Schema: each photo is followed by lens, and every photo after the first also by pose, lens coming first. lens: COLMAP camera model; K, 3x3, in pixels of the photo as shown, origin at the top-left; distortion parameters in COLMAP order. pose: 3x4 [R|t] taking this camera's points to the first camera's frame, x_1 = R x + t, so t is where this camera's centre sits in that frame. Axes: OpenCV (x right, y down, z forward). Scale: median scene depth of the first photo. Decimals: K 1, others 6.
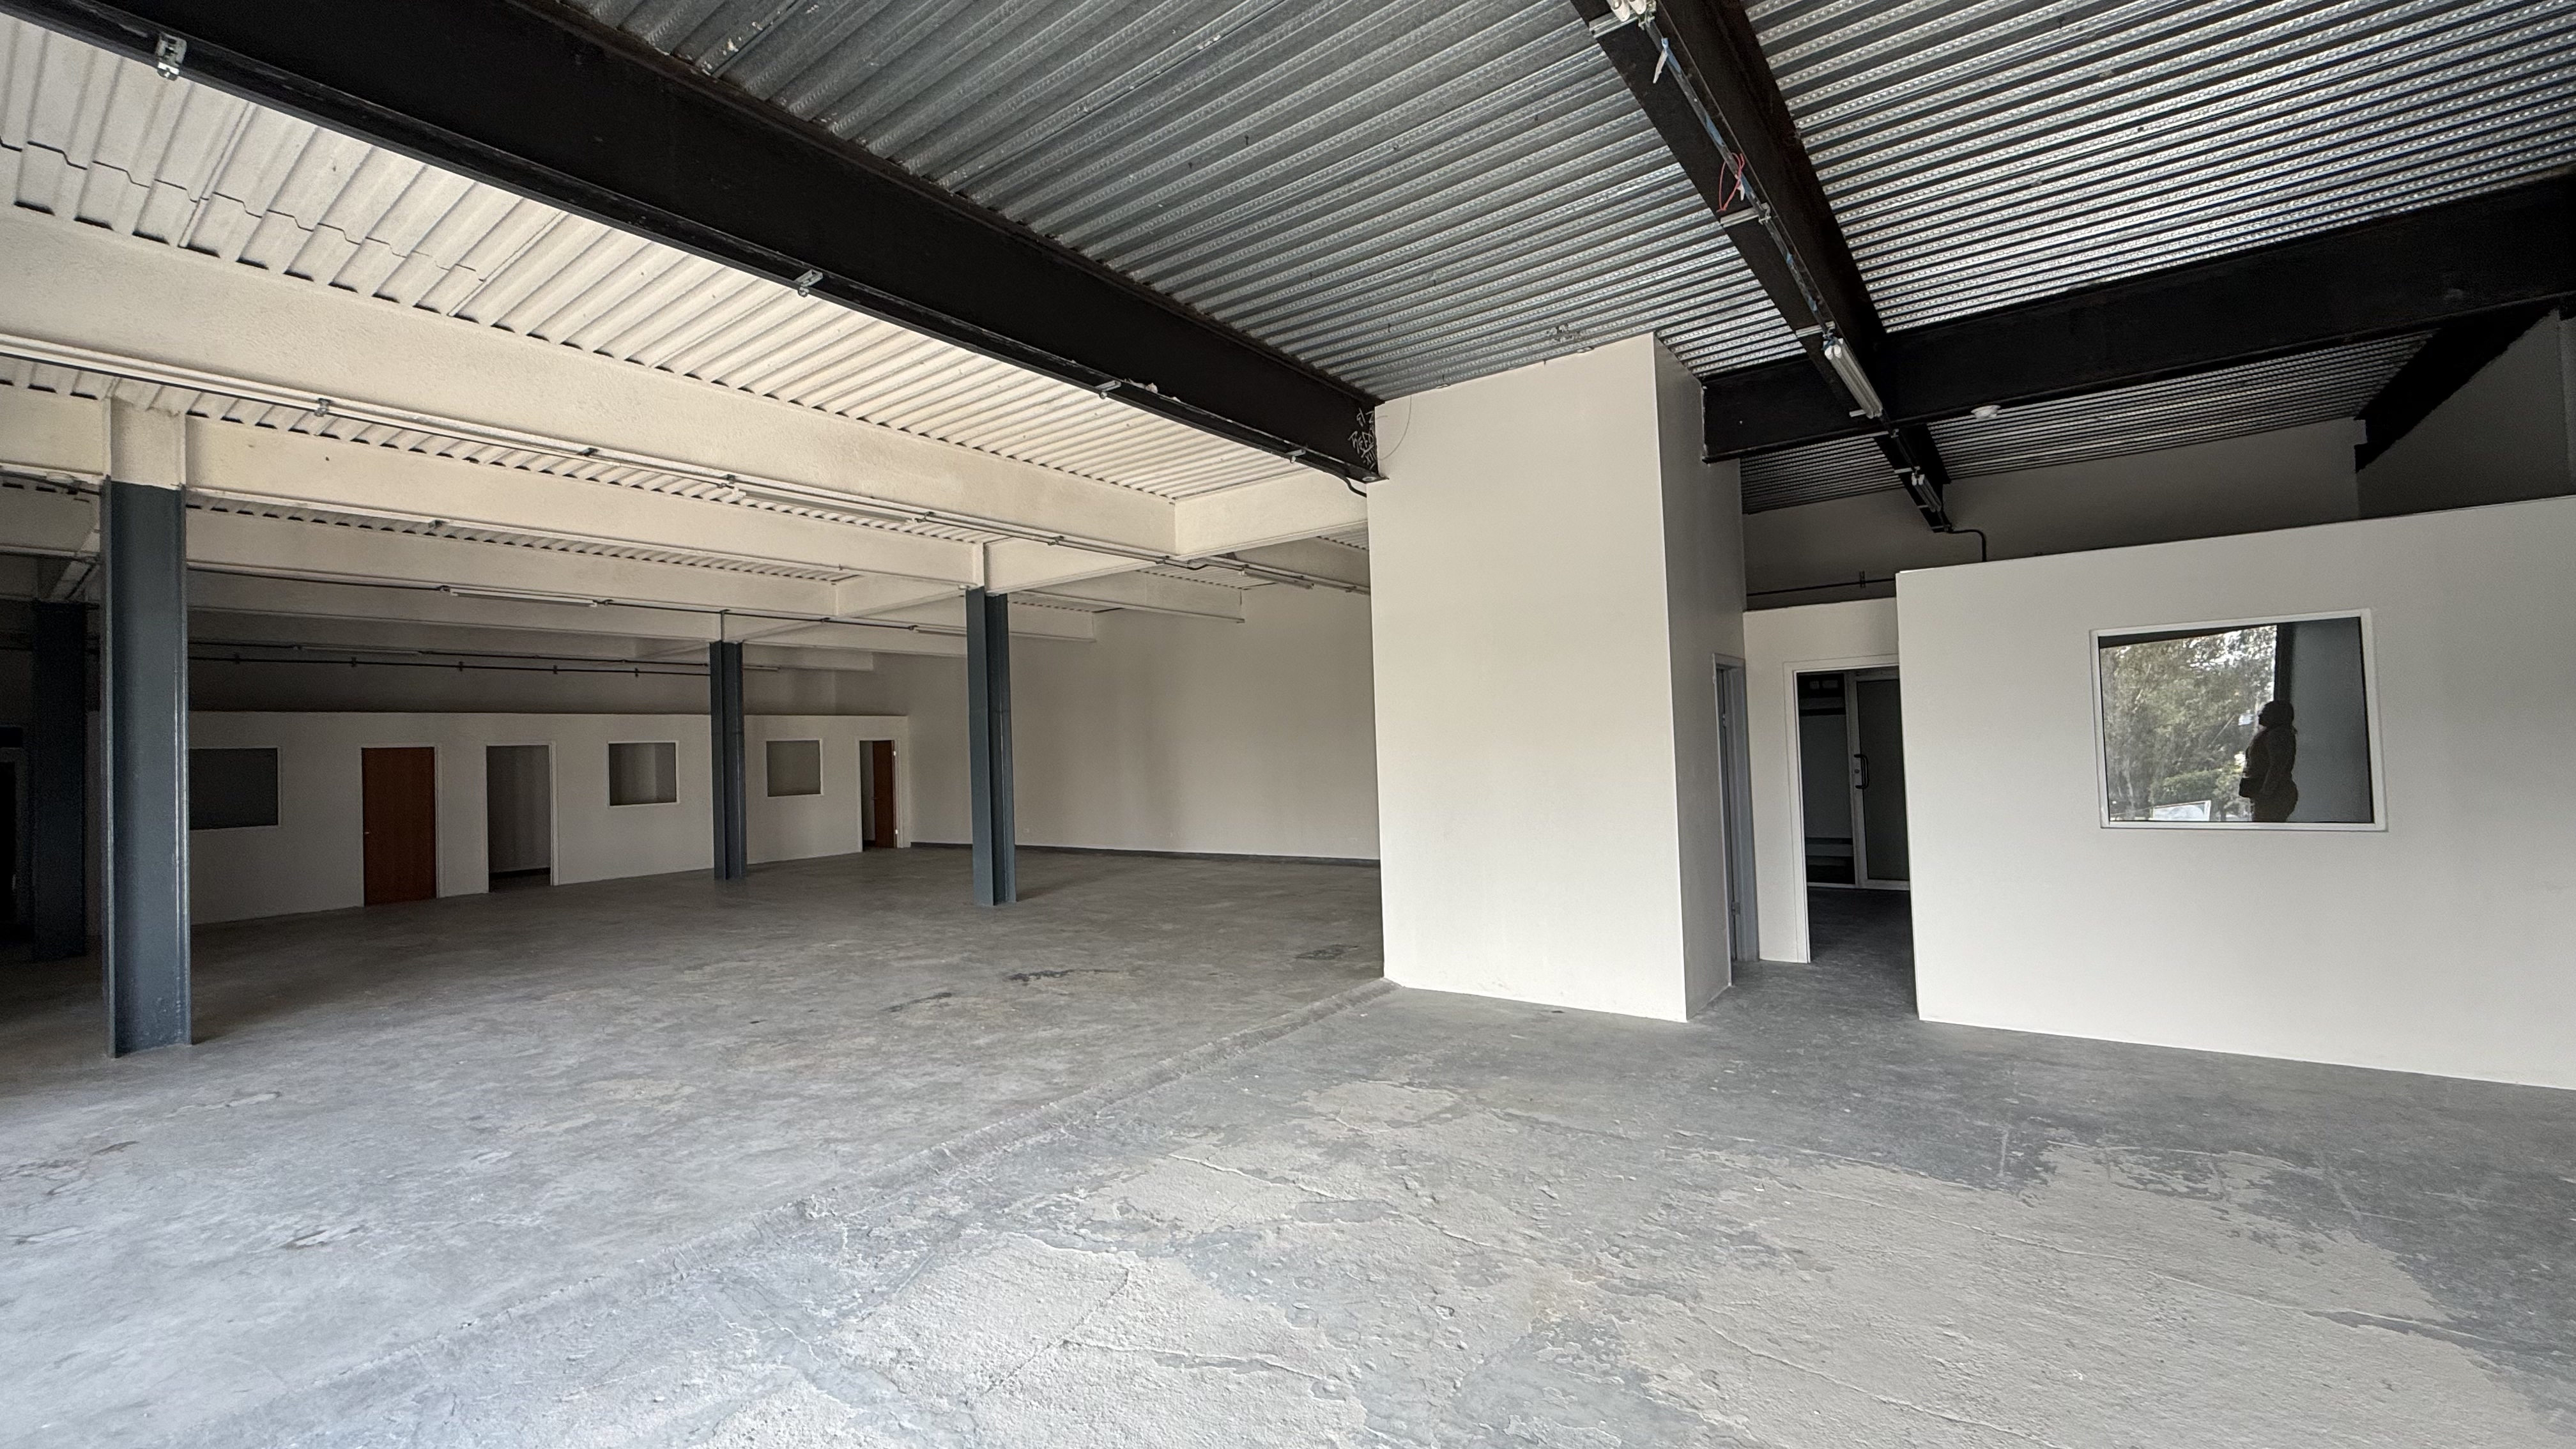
lens RADIAL K [[1031.7, 0, 1286.9], [0, 1031.7, 720.2], [0, 0, 1]] dist [-0.000544, 0.000175]
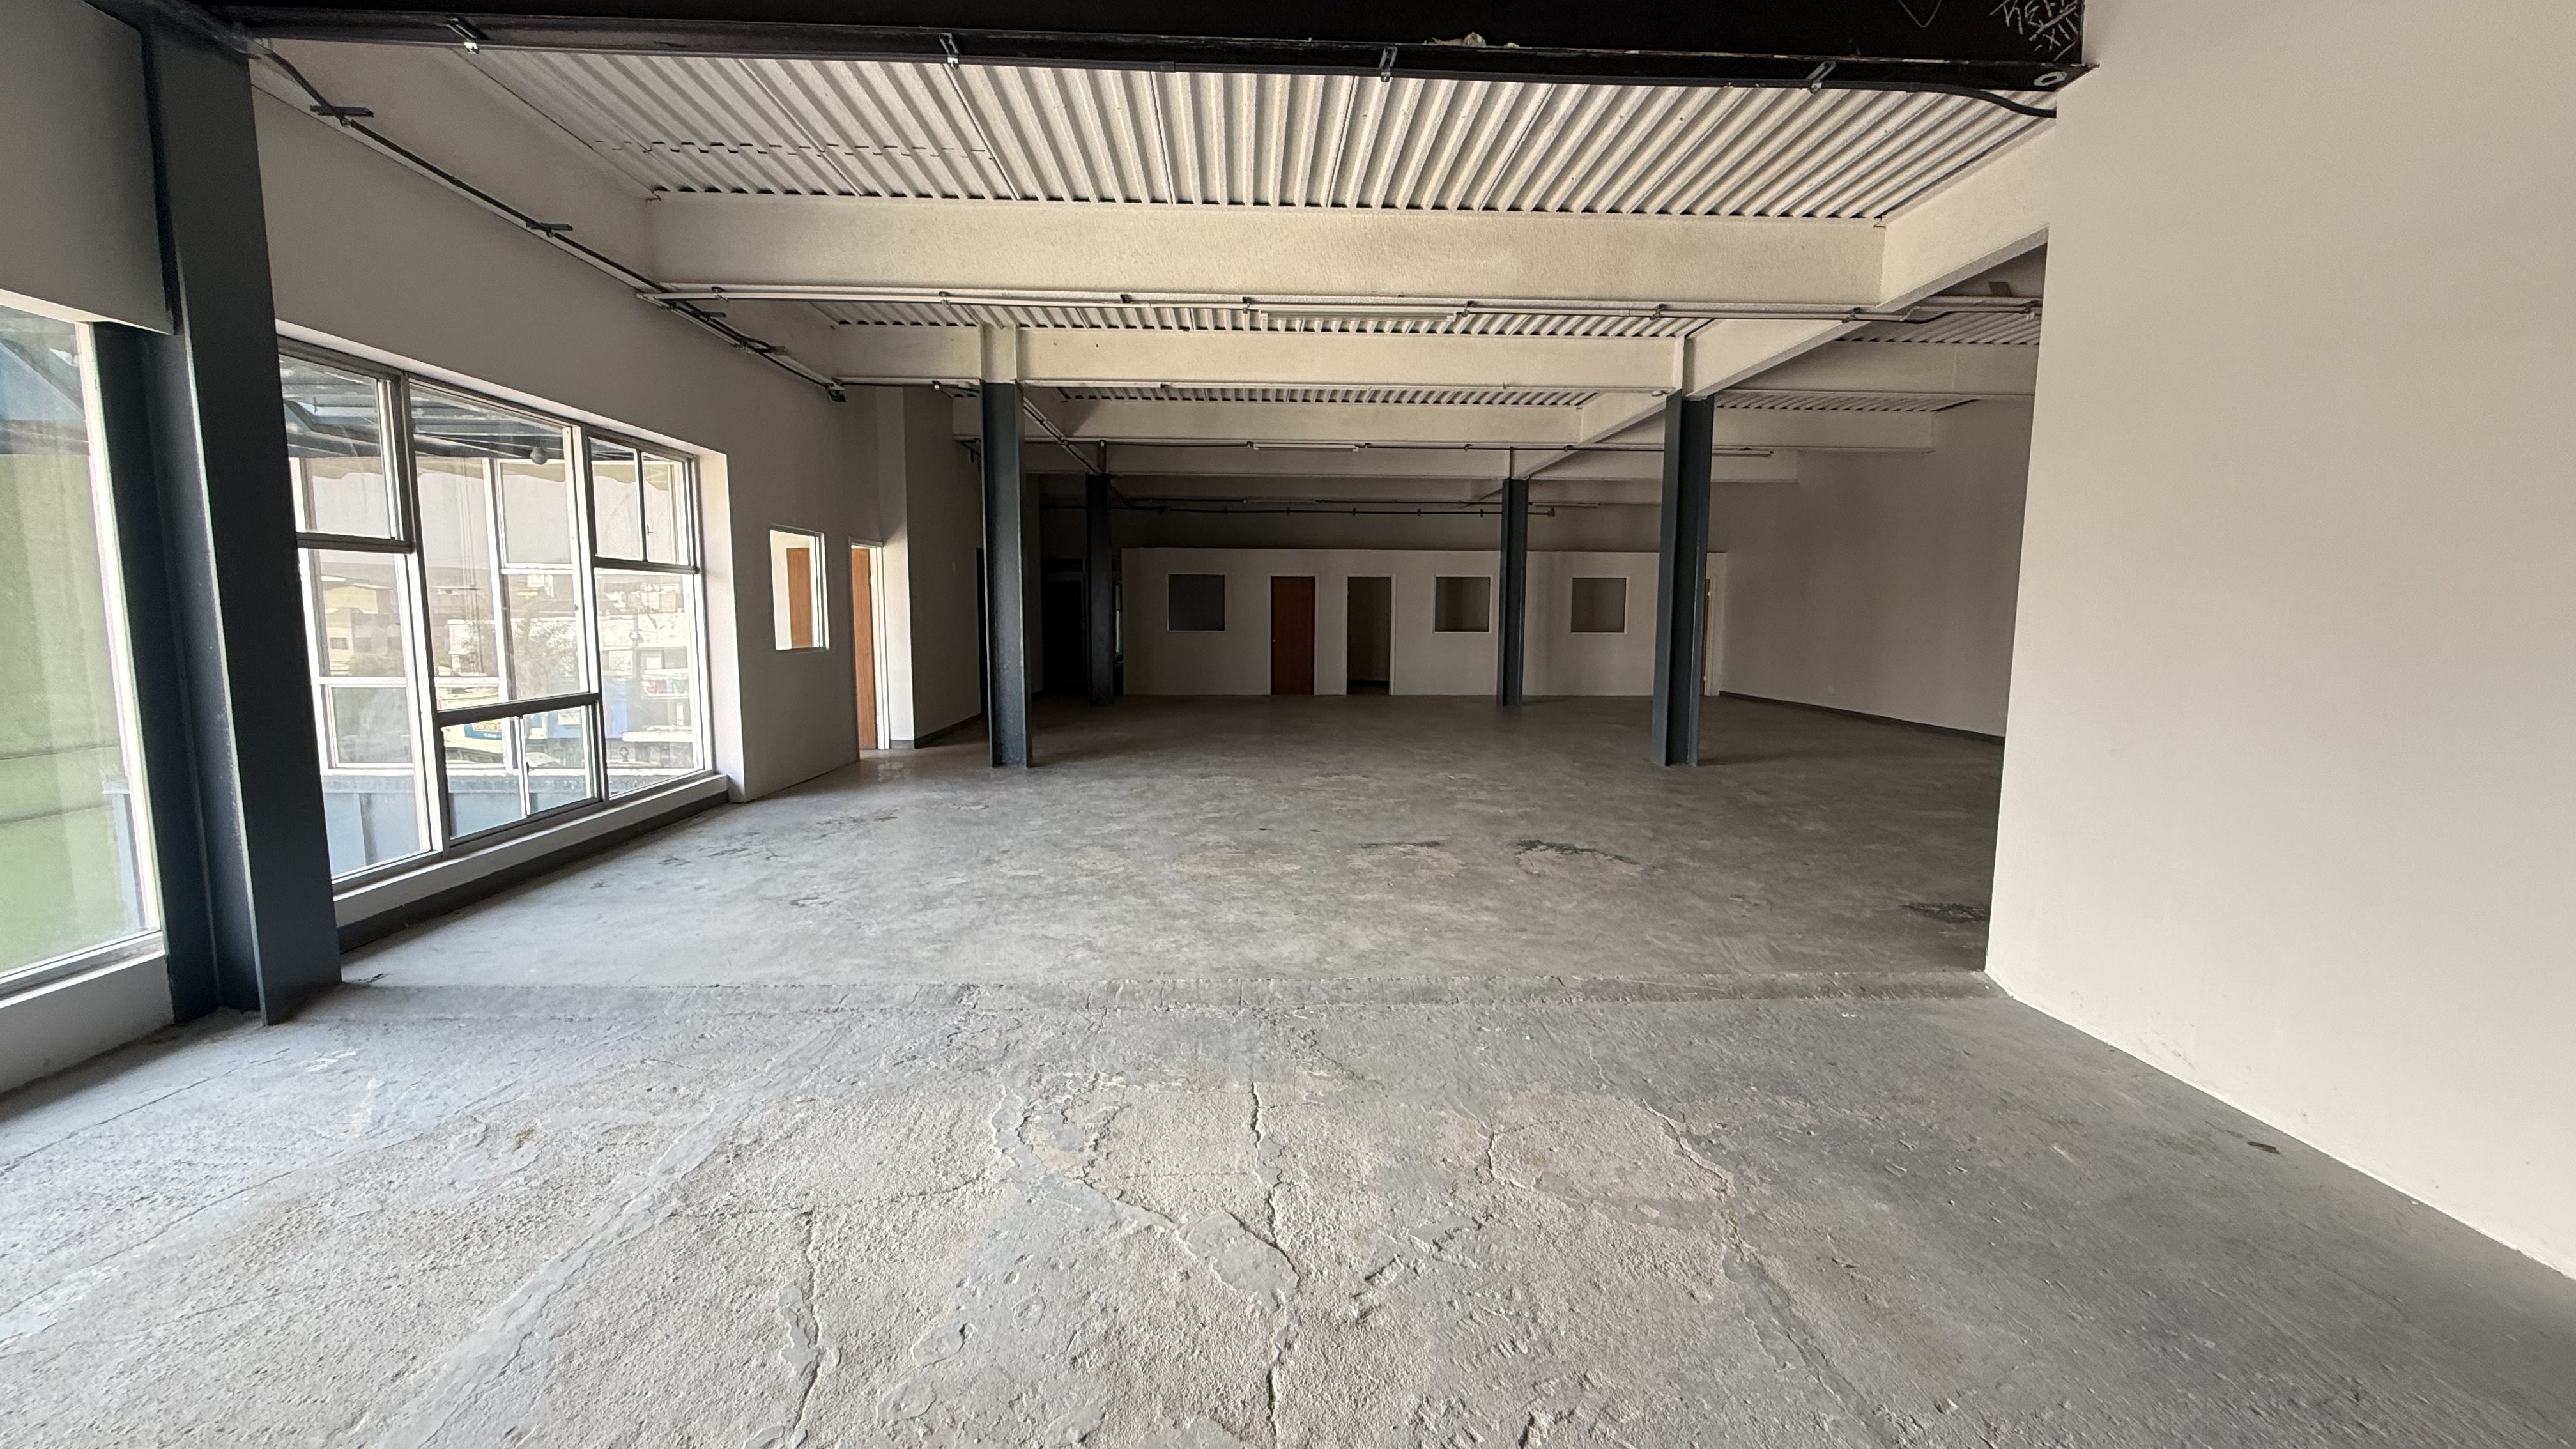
lens RADIAL K [[1031.7, 0, 1284.6], [0, 1031.7, 720.8], [0, 0, 1]] dist [-0.000544, 0.000175]
pose [[0.631579, 0.121431, -0.765743, 0.370937], [-0.004940, 0.988269, 0.152644, 0.021067], [0.775296, -0.092624, 0.624769, 0.432912]]
